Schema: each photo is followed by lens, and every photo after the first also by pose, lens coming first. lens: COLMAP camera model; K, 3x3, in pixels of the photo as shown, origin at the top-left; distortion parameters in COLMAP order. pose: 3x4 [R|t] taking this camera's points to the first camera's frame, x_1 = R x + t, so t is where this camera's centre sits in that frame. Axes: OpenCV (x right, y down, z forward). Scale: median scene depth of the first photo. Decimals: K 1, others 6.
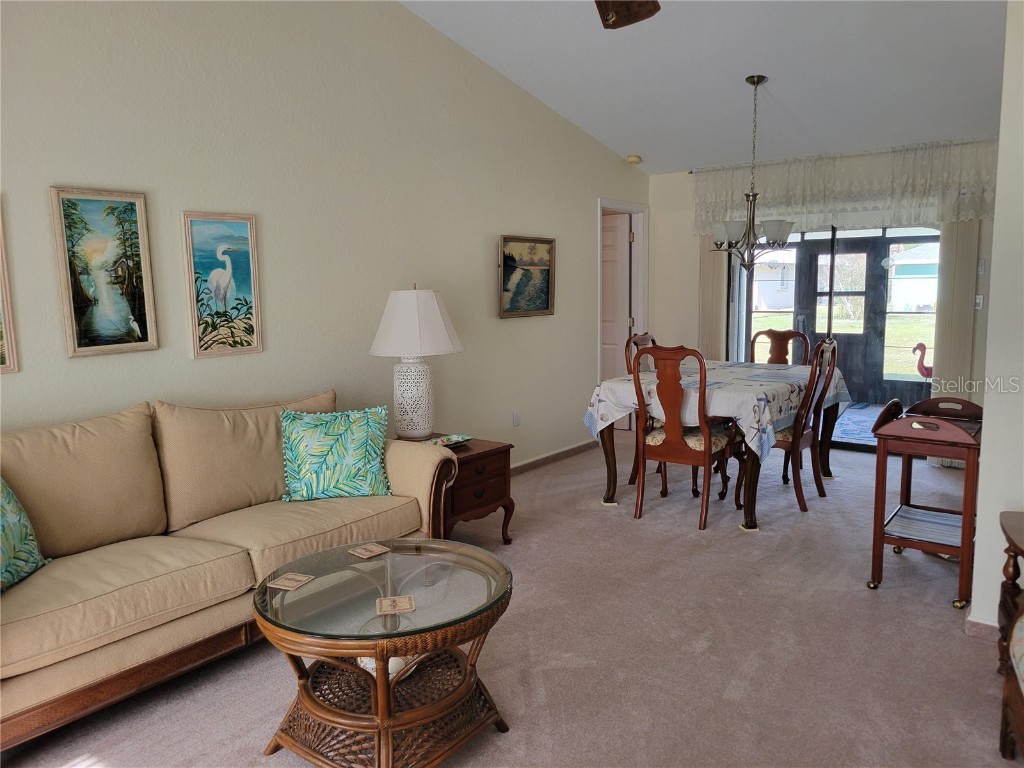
lens RADIAL K [[782.7, 0, 516.1], [0, 782.7, 380.9], [0, 0, 1]] dist [0.035915, -0.006318]
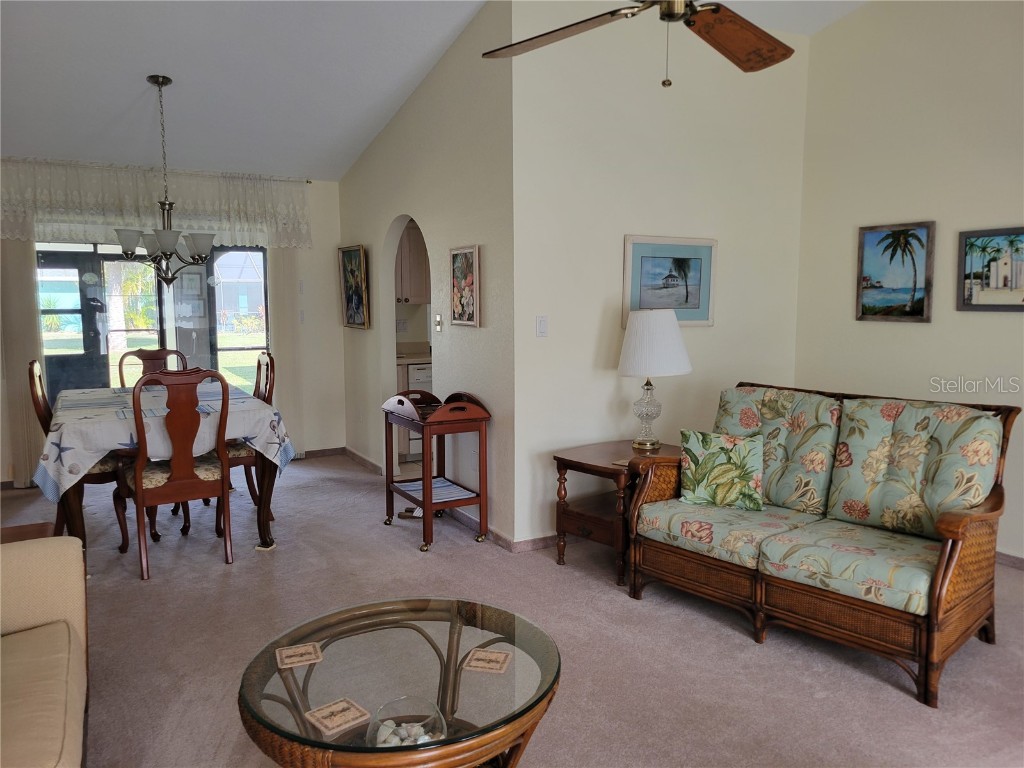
lens RADIAL K [[782.7, 0, 515.5], [0, 782.7, 385.5], [0, 0, 1]] dist [0.035915, -0.006318]
pose [[0.395698, -0.095562, 0.913395, -0.805239], [0.113173, 0.992065, 0.054765, -0.055220], [-0.911381, 0.081701, 0.403373, 0.527670]]
